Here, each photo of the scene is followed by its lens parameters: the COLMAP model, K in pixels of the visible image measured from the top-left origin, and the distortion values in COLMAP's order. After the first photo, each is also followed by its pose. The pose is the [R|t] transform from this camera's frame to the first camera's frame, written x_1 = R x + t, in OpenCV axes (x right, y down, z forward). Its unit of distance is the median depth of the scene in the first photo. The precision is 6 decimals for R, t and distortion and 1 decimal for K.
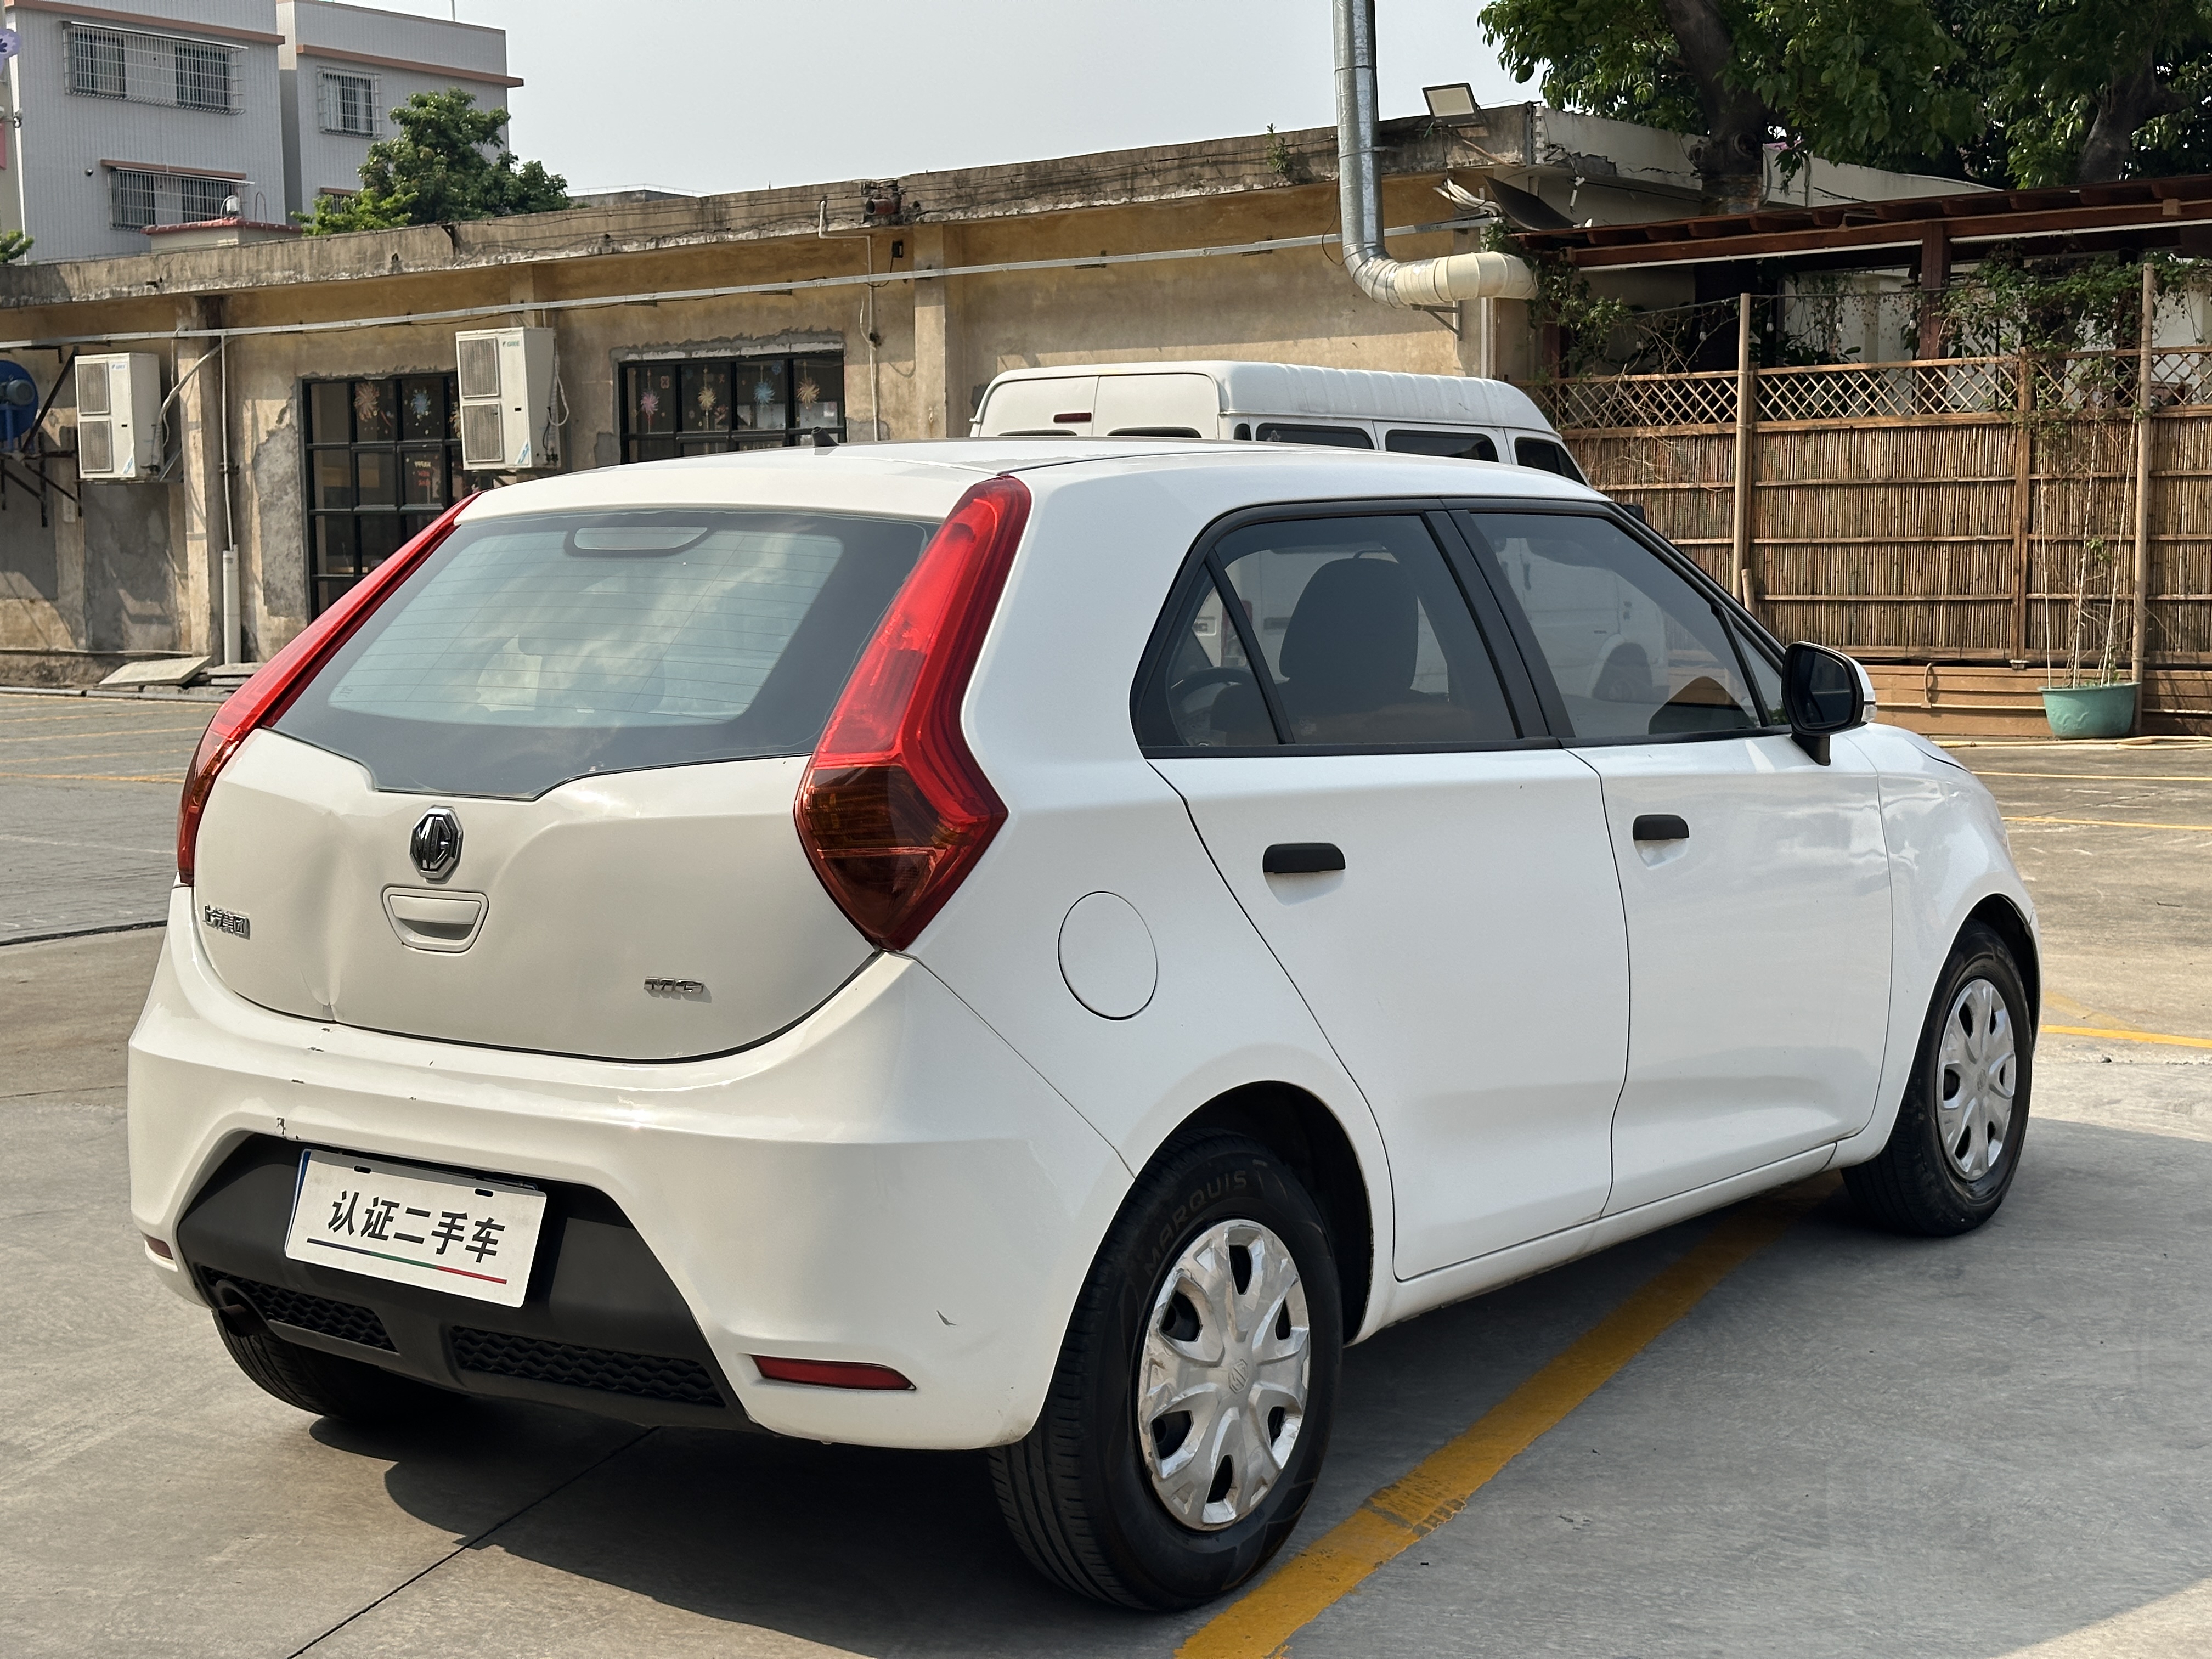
lens RADIAL K [[3076.9, 0, 1129.5], [0, 3076.9, 818.2], [0, 0, 1]] dist [0.114568, 0.000000]
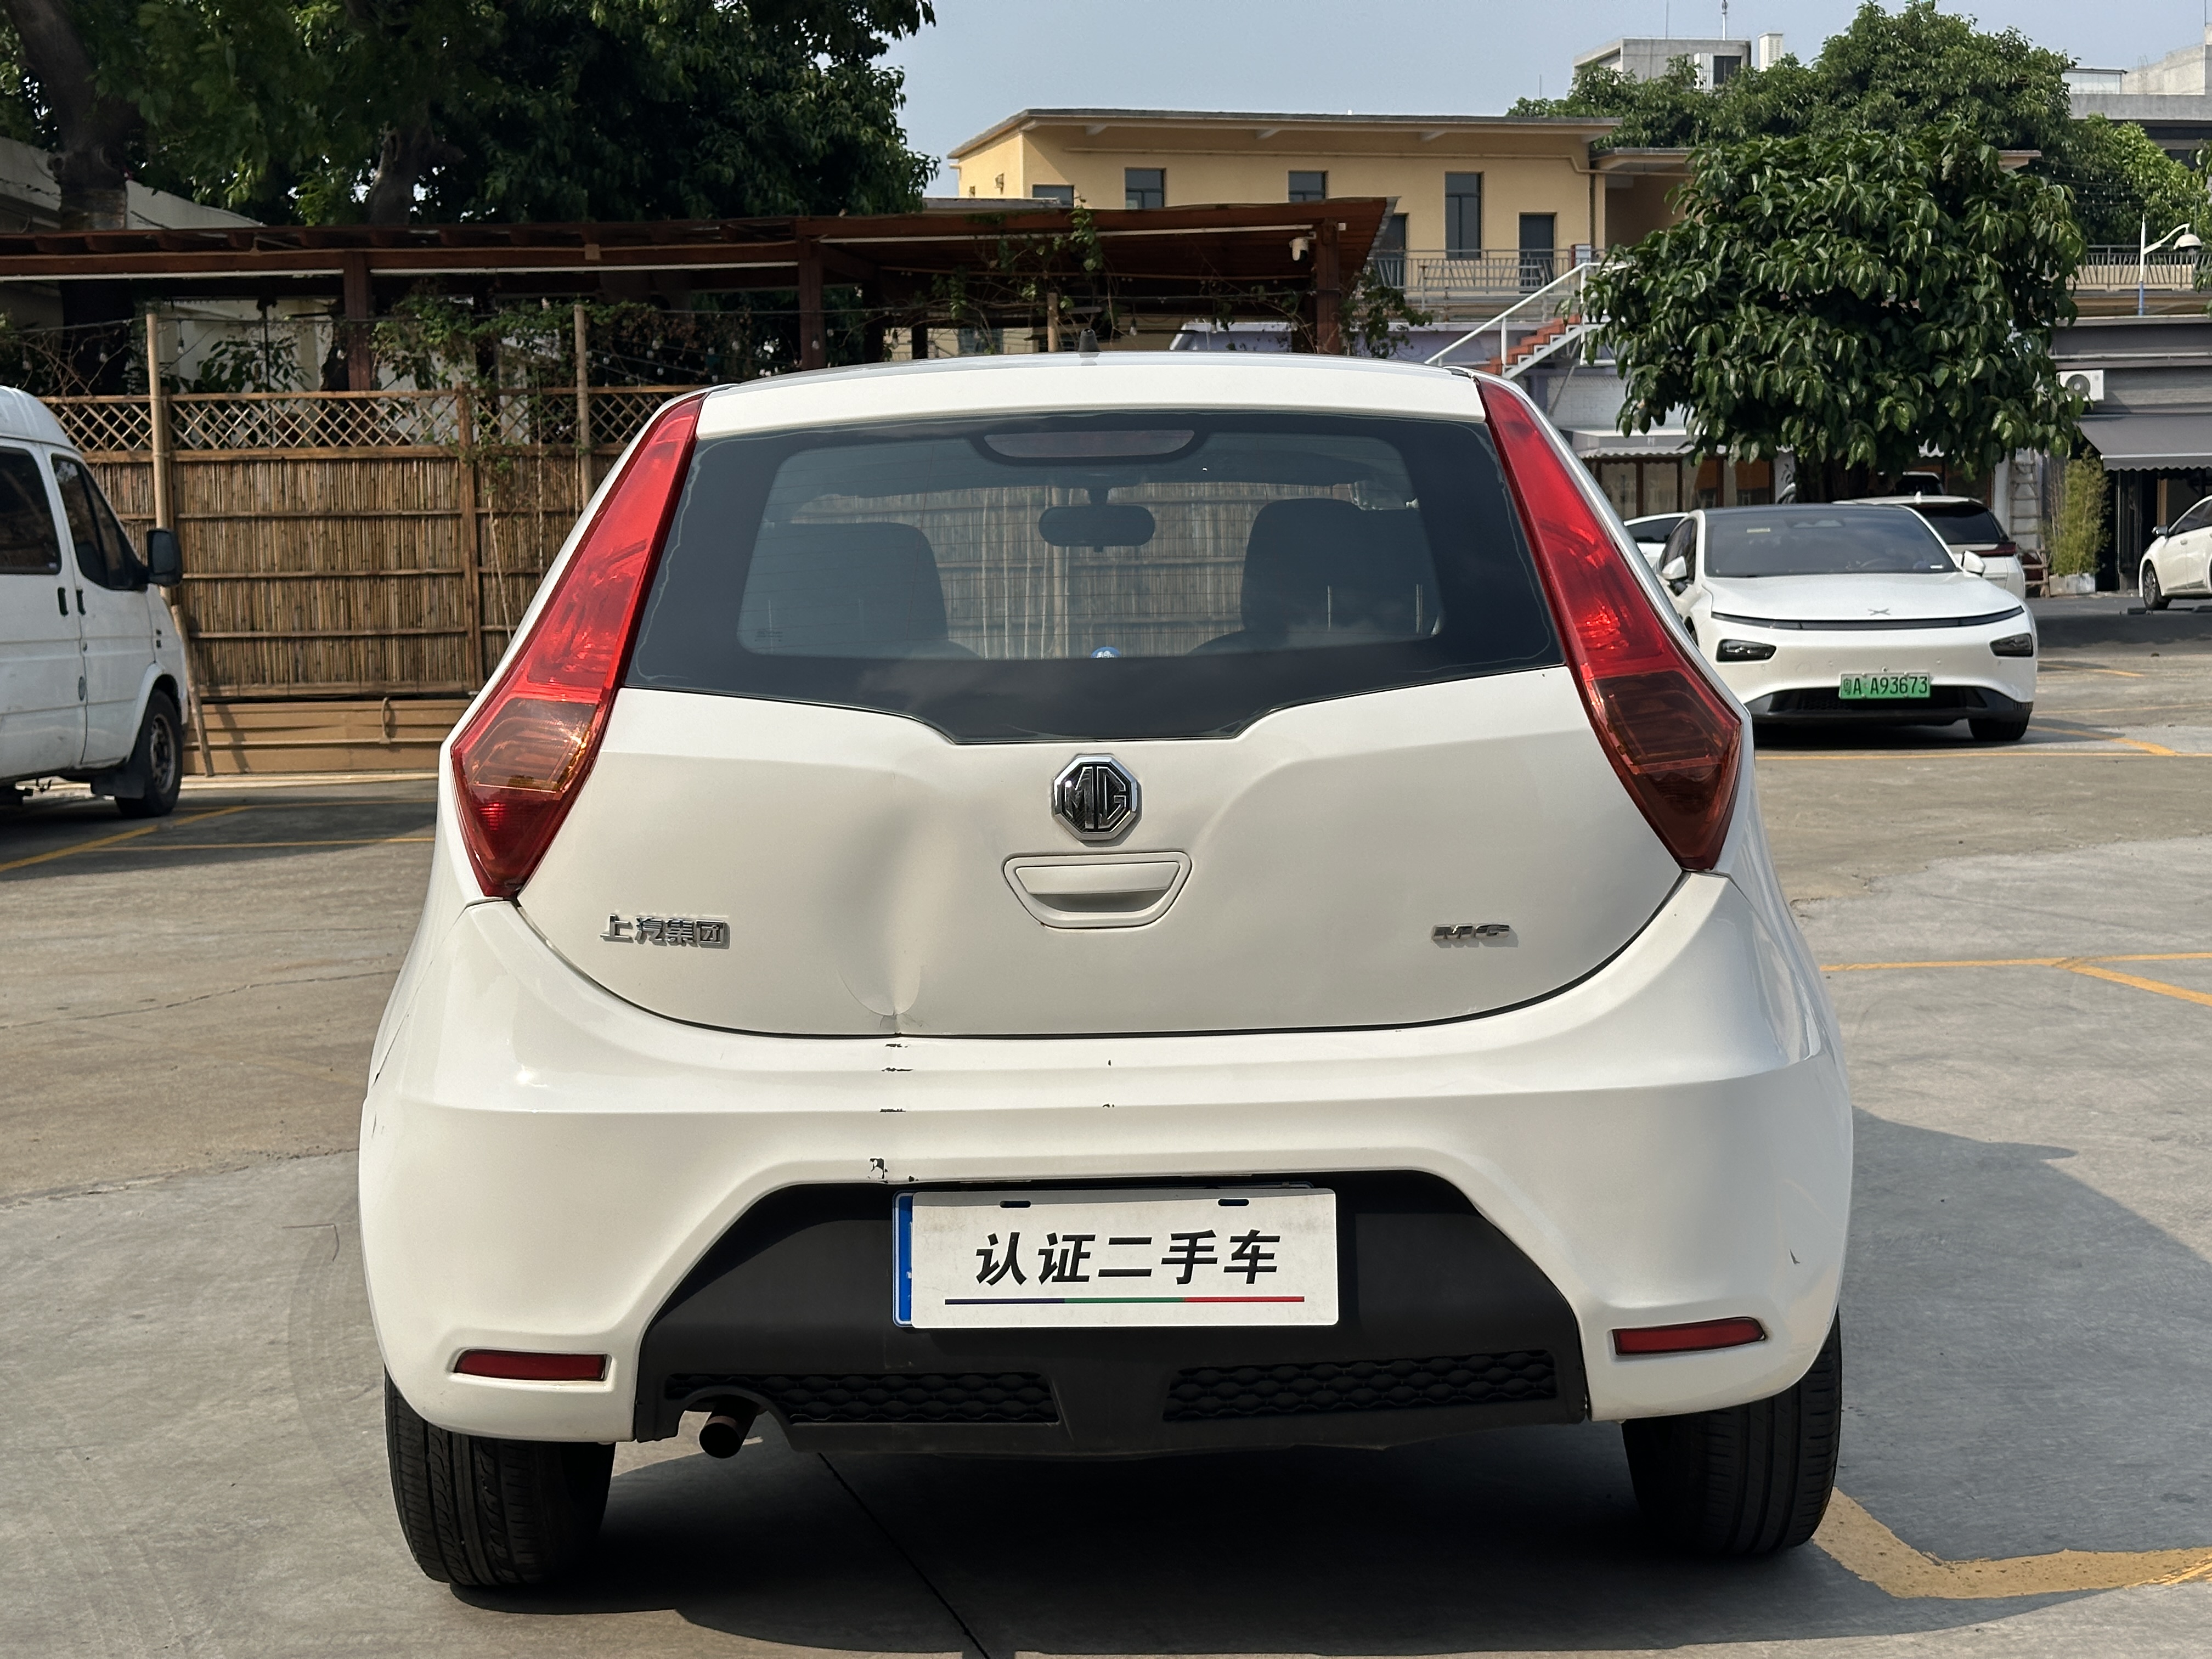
lens RADIAL K [[3076.9, 0, 1125.7], [0, 3076.9, 836.0], [0, 0, 1]] dist [0.114568, 0.000000]
pose [[0.804311, -0.061798, 0.590986, -0.669709], [0.070429, 0.997481, 0.008453, 0.011254], [-0.590020, 0.034823, 0.806637, 0.311870]]
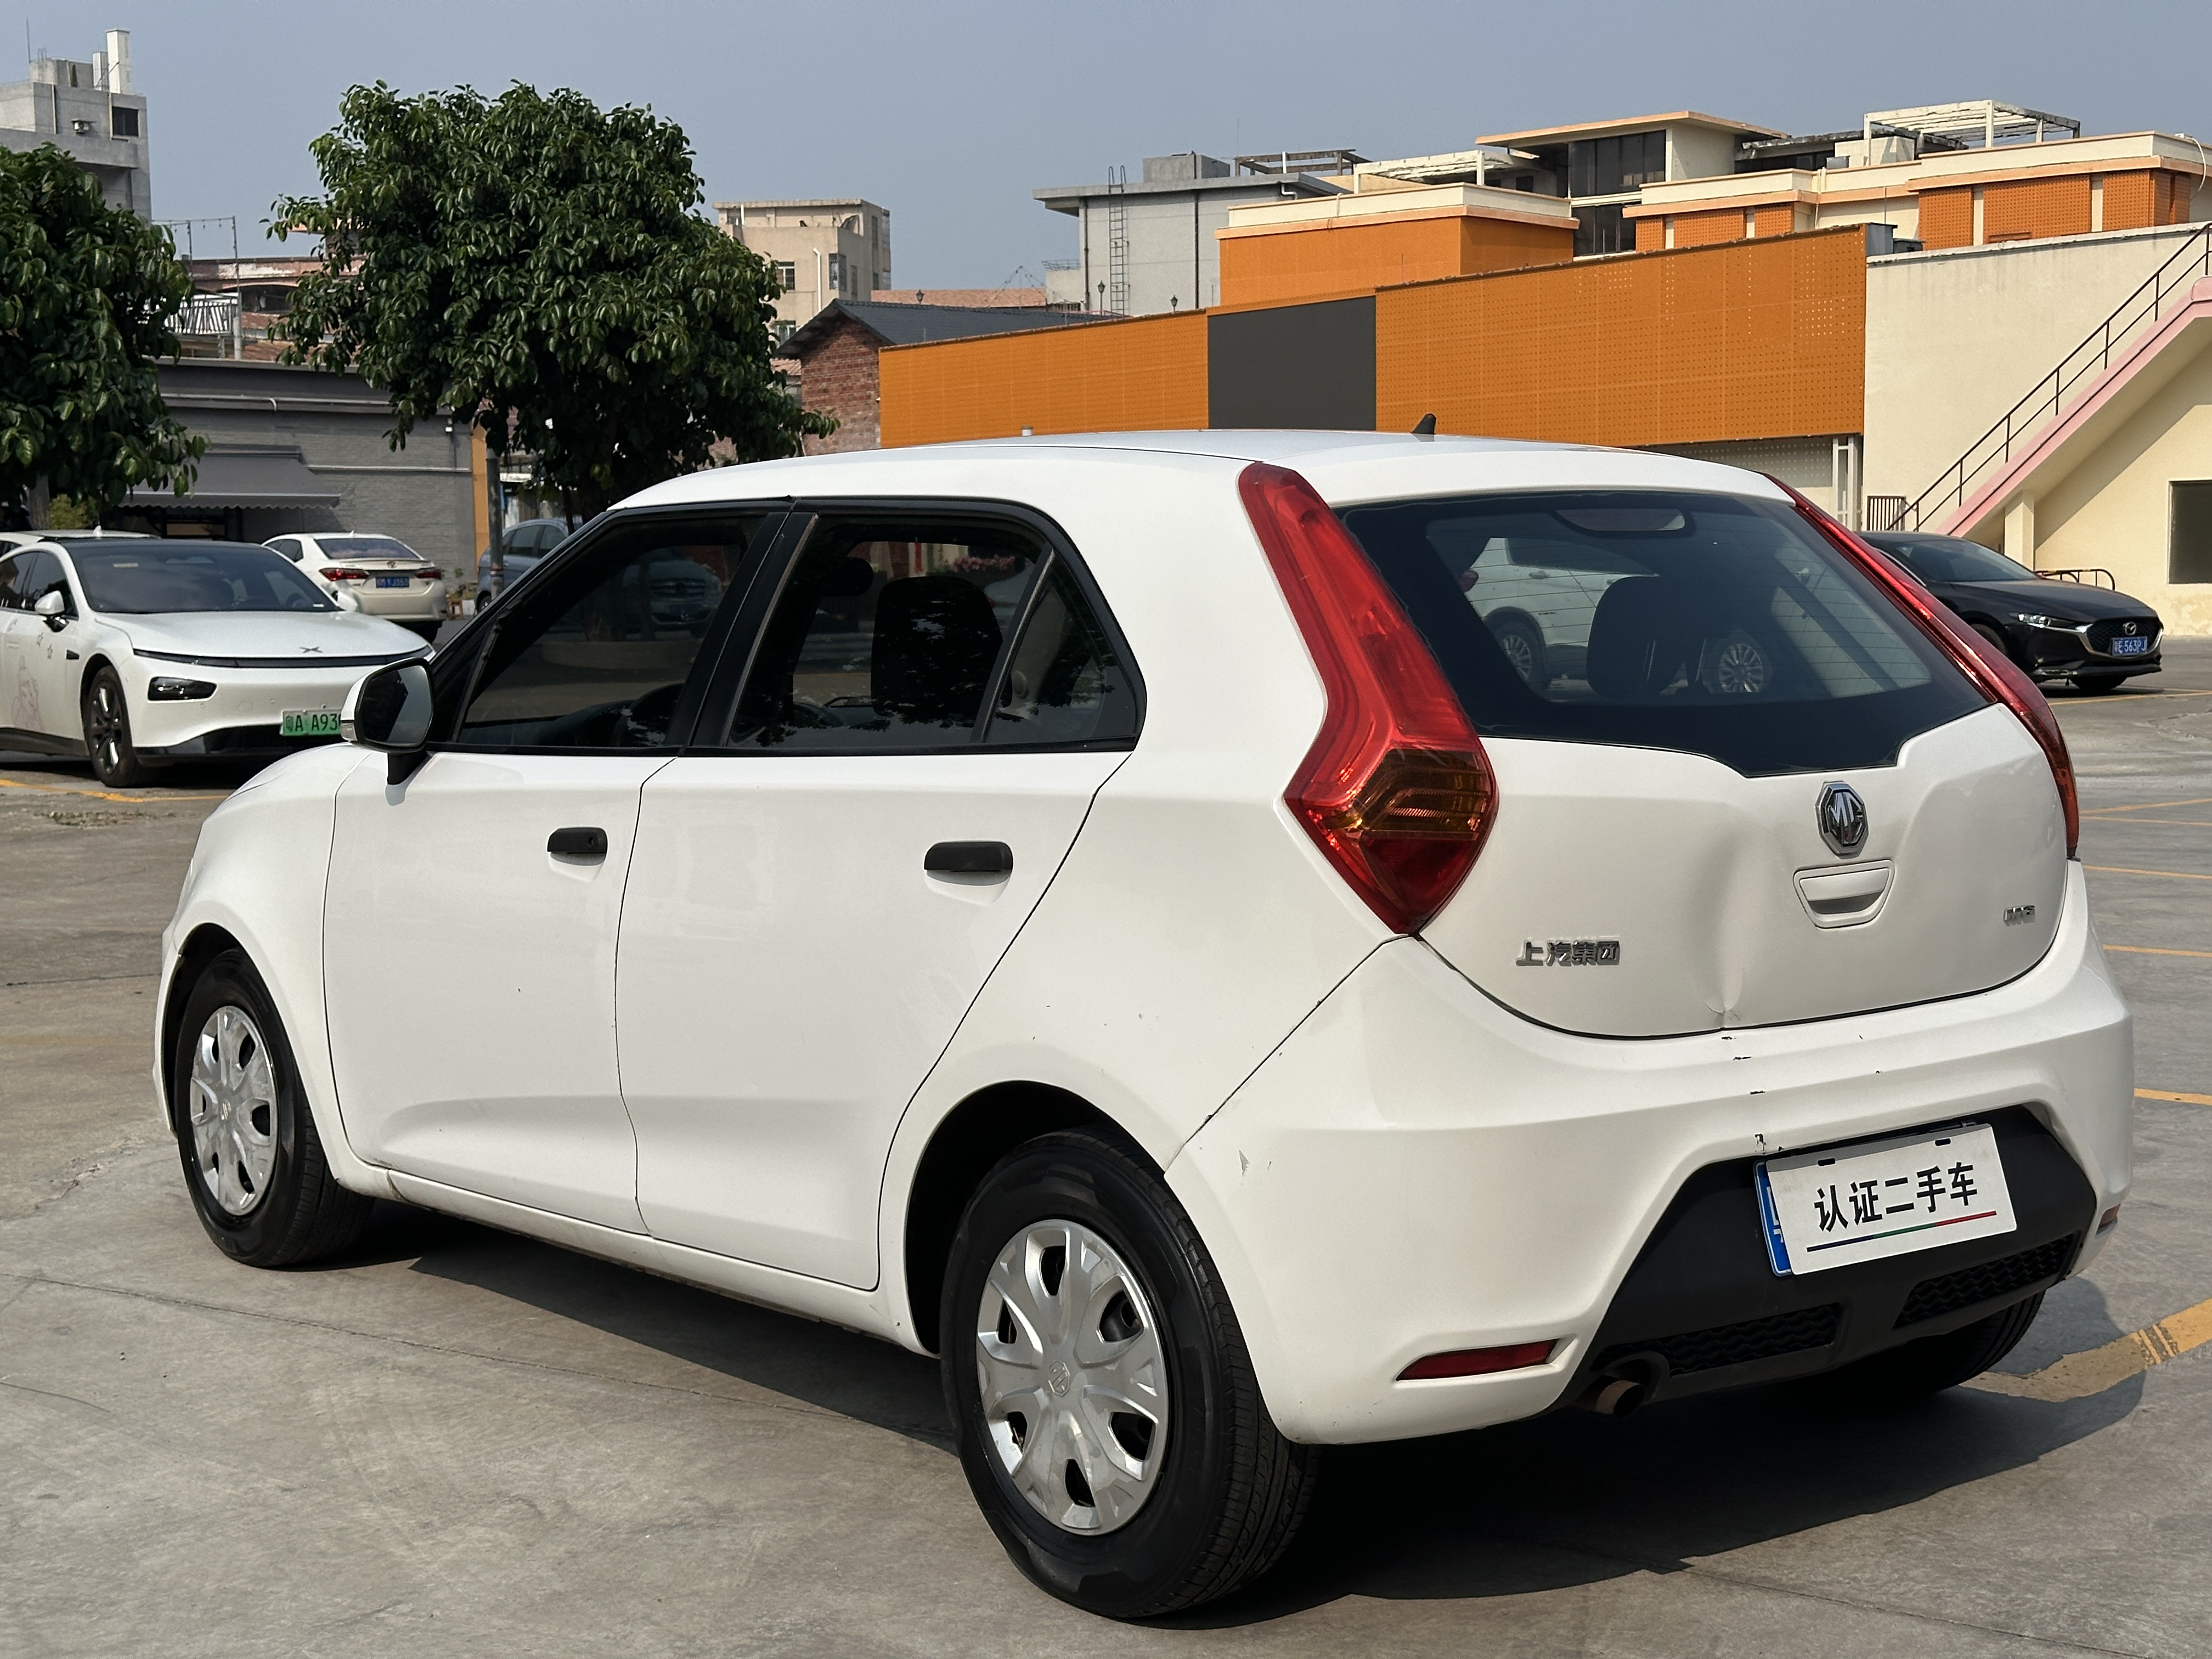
lens RADIAL K [[3076.9, 0, 1110.7], [0, 3076.9, 824.1], [0, 0, 1]] dist [0.114568, 0.000000]
pose [[0.258740, -0.078037, 0.962790, -1.180146], [0.100373, 0.993508, 0.053553, -0.063329], [-0.960718, 0.082782, 0.264893, 0.911865]]
